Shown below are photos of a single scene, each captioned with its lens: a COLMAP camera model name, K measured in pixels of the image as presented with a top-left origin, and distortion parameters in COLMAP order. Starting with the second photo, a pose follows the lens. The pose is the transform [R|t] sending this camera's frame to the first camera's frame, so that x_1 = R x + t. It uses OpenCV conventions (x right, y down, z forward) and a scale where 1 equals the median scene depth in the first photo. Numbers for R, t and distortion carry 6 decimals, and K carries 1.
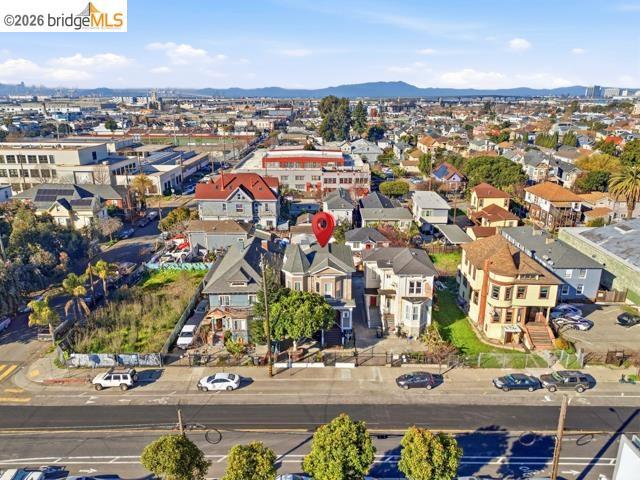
lens RADIAL K [[467.0, 0, 319.6], [0, 467.0, 243.0], [0, 0, 1]] dist [0.085271, -0.083666]
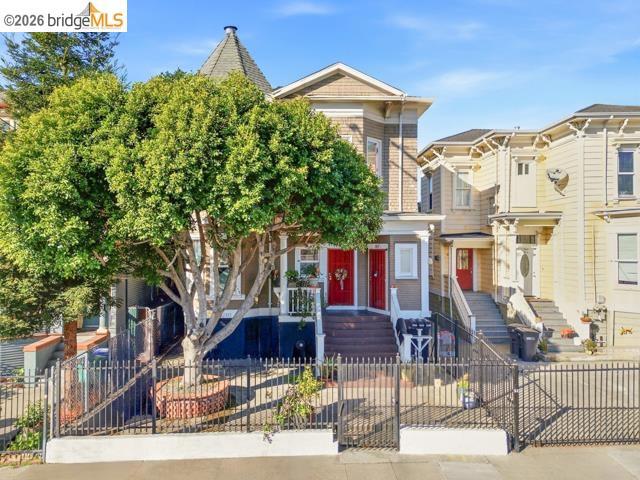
lens RADIAL K [[467.0, 0, 319.6], [0, 467.0, 243.0], [0, 0, 1]] dist [0.085271, -0.083666]
pose [[0.998712, 0.003501, 0.050621, -0.003727], [0.011838, 0.954014, -0.299530, 0.142526], [-0.049341, 0.299743, 0.952743, 0.477298]]
